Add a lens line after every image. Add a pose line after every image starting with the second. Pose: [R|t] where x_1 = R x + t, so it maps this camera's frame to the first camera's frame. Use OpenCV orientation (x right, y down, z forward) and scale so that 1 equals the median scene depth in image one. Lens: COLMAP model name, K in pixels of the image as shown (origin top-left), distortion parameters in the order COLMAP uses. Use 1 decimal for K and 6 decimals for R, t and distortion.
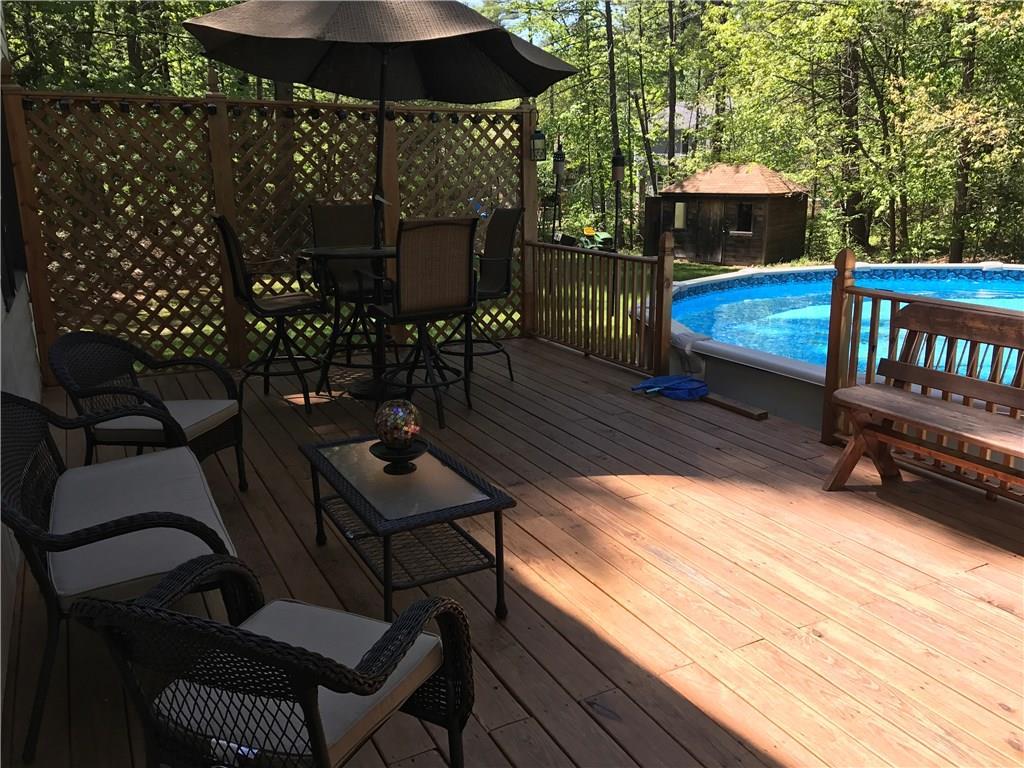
lens RADIAL K [[839.0, 0, 512.0], [0, 839.0, 384.0], [0, 0, 1]] dist [0.001790, -0.000122]
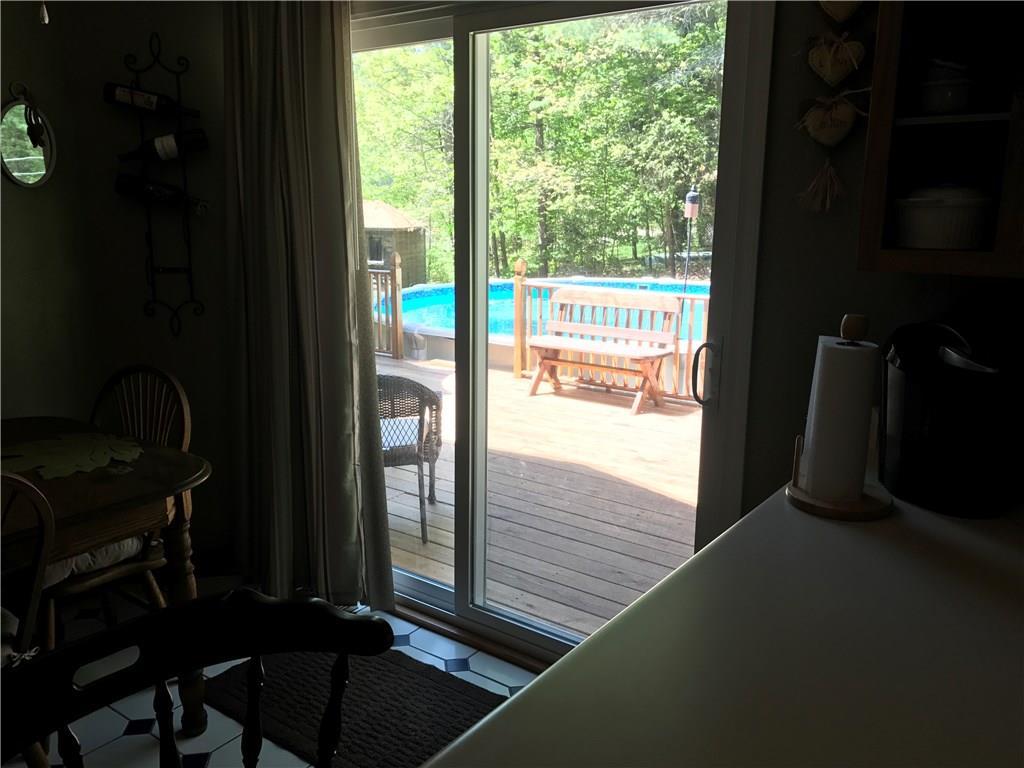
lens RADIAL K [[839.0, 0, 512.0], [0, 839.0, 384.0], [0, 0, 1]] dist [0.001790, -0.000122]
pose [[0.896487, -0.068091, 0.437808, -0.089324], [0.084802, 0.996222, -0.018707, 0.027509], [-0.434880, 0.053897, 0.898874, -0.119614]]
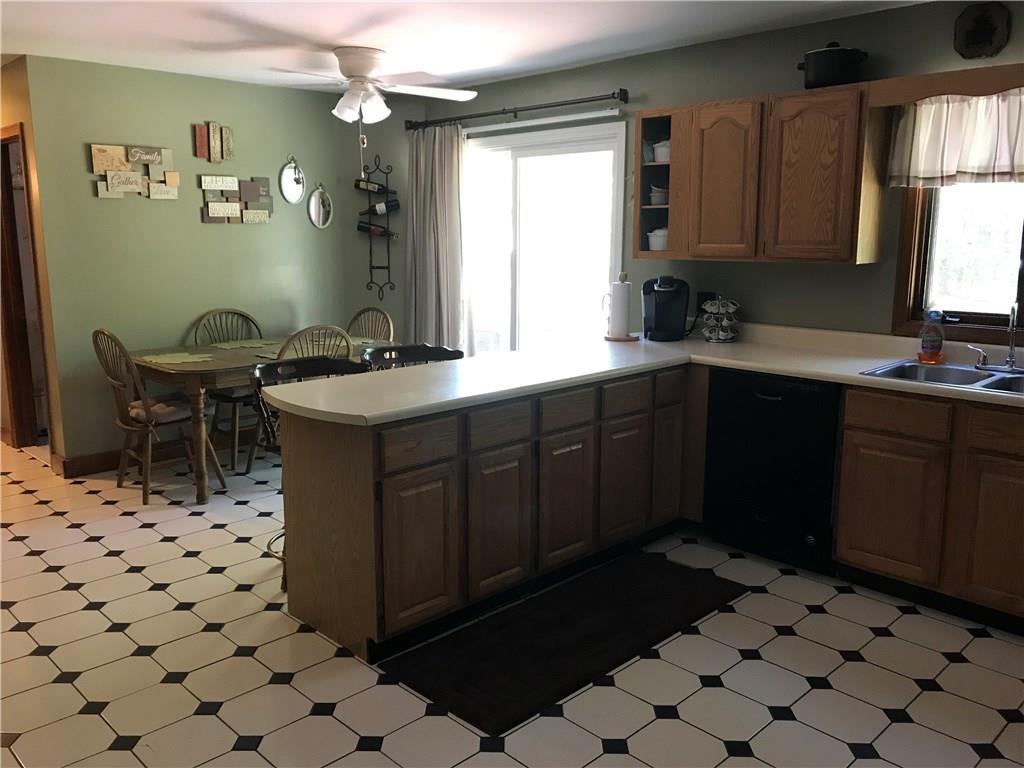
lens RADIAL K [[839.0, 0, 512.0], [0, 839.0, 384.0], [0, 0, 1]] dist [0.001790, -0.000122]
pose [[0.954792, -0.034469, 0.295270, -0.186822], [0.054742, 0.996656, -0.060670, 0.130789], [-0.292192, 0.074091, 0.953486, -0.537239]]
